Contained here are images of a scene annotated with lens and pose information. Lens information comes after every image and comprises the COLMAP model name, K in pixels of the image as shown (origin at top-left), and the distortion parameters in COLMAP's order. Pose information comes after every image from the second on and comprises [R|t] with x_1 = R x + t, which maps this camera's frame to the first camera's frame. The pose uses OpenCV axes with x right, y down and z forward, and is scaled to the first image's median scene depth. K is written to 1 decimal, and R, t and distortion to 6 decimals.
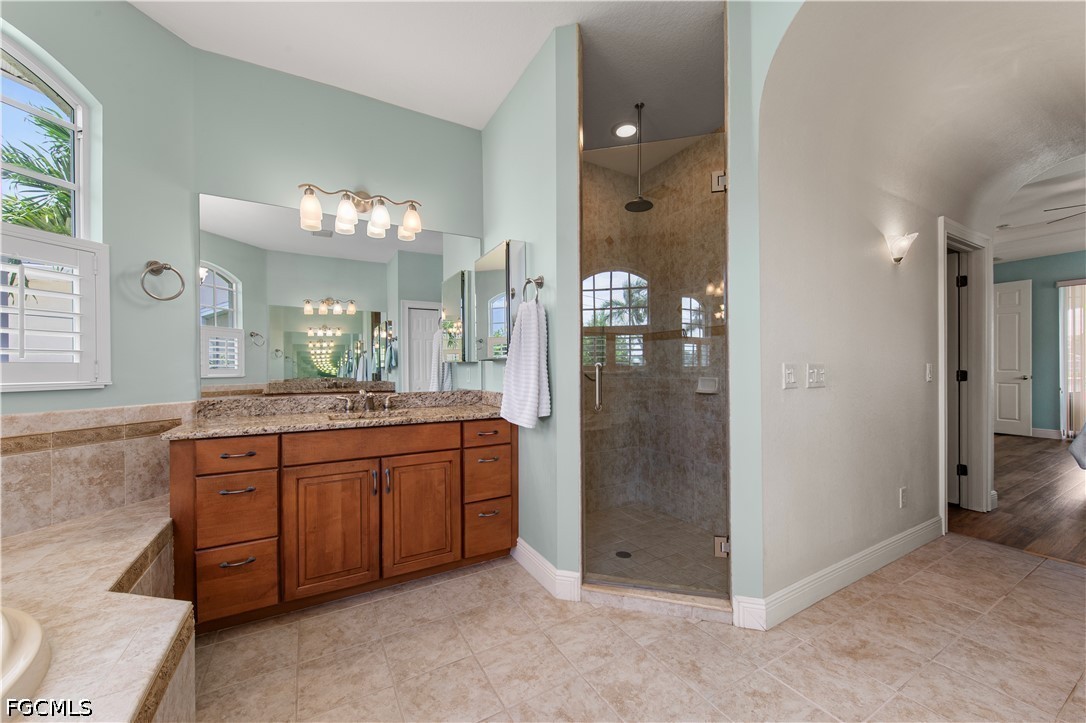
lens RADIAL K [[406.6, 0, 542.8], [0, 406.6, 369.5], [0, 0, 1]] dist [0.002866, 0.000708]
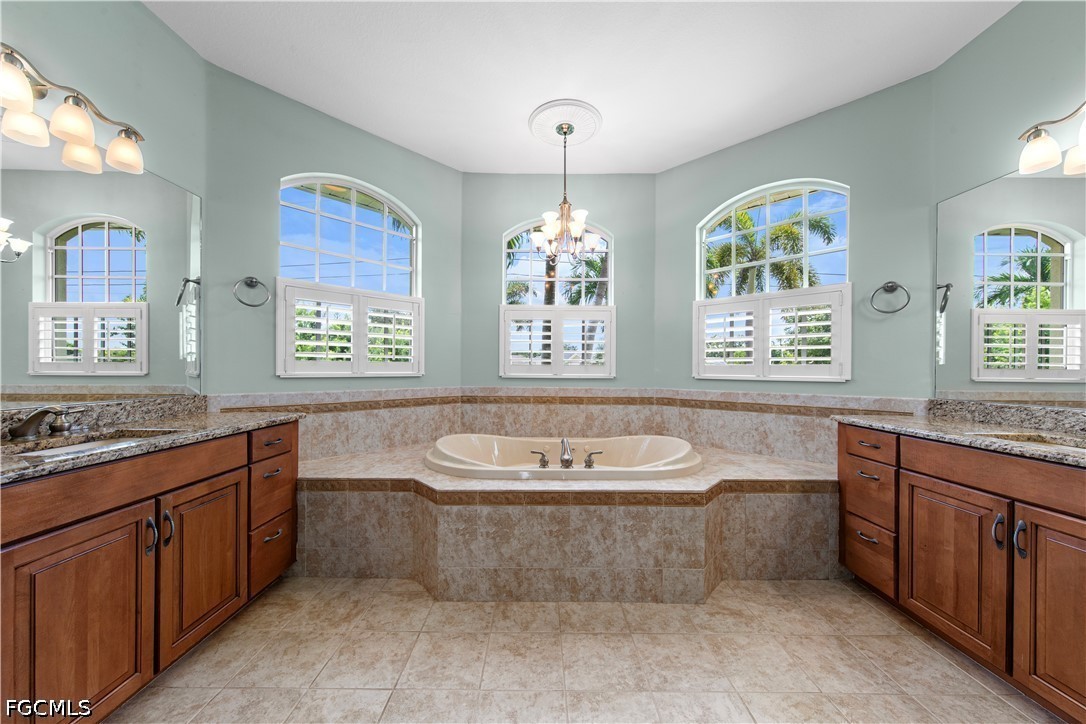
lens RADIAL K [[406.6, 0, 541.7], [0, 406.6, 367.8], [0, 0, 1]] dist [0.002866, 0.000708]
pose [[-0.503075, 0.000832, -0.864242, 0.669959], [-0.006307, 0.999969, 0.004634, -0.005091], [0.864220, 0.007782, -0.503054, 0.737323]]
